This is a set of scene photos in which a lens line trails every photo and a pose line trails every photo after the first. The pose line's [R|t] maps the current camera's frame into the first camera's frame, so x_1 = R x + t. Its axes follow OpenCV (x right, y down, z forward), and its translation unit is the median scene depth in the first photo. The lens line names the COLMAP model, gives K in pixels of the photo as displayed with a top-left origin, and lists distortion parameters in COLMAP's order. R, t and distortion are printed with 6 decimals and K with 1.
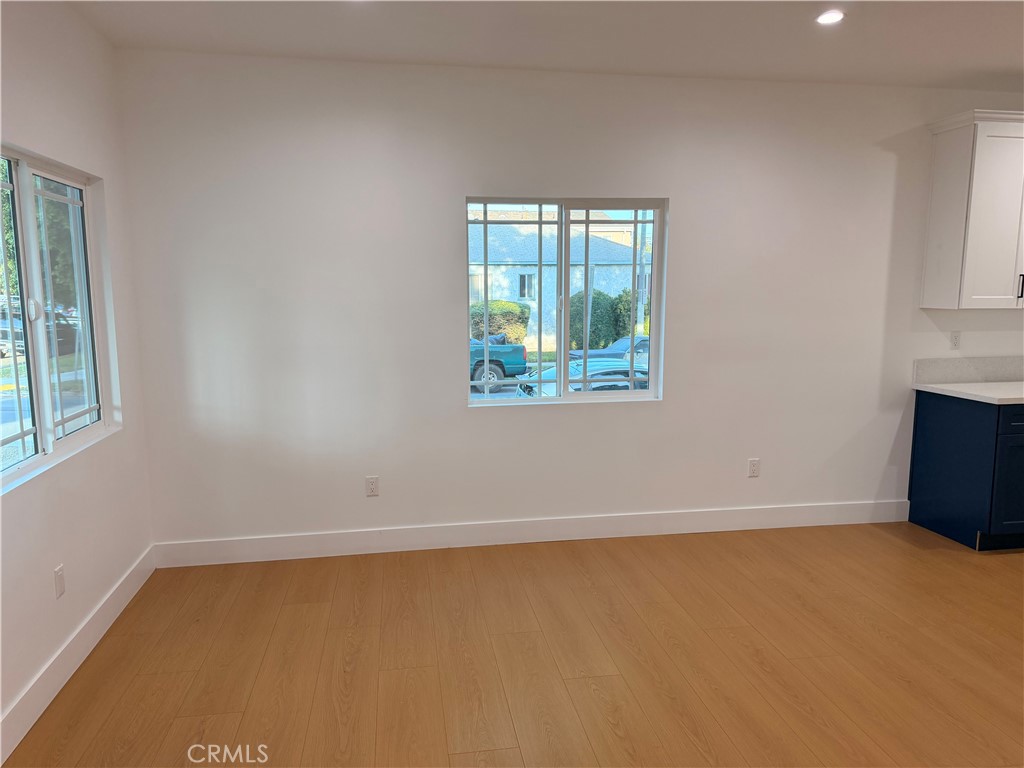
lens RADIAL K [[717.5, 0, 495.2], [0, 717.5, 384.0], [0, 0, 1]] dist [0.005779, -0.002455]
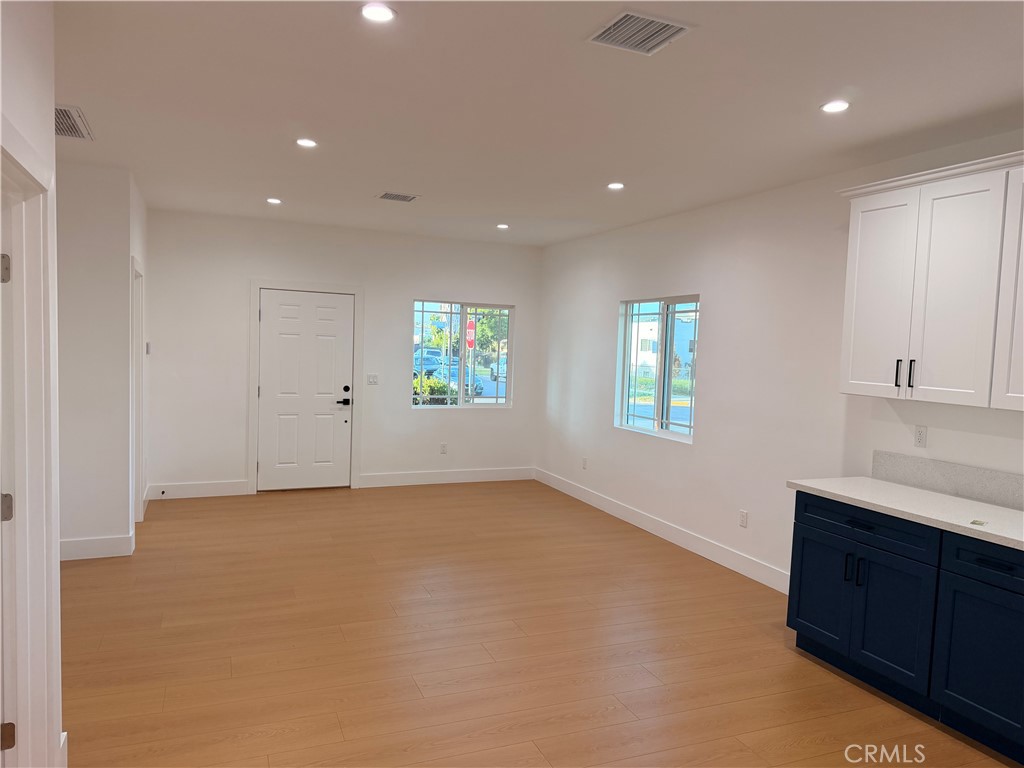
lens RADIAL K [[717.5, 0, 495.2], [0, 717.5, 384.0], [0, 0, 1]] dist [0.005779, -0.002455]
pose [[0.218428, 0.070609, -0.973295, 1.356462], [-0.172884, 0.984402, 0.032616, -0.062816], [0.960417, 0.161143, 0.227228, 0.321679]]
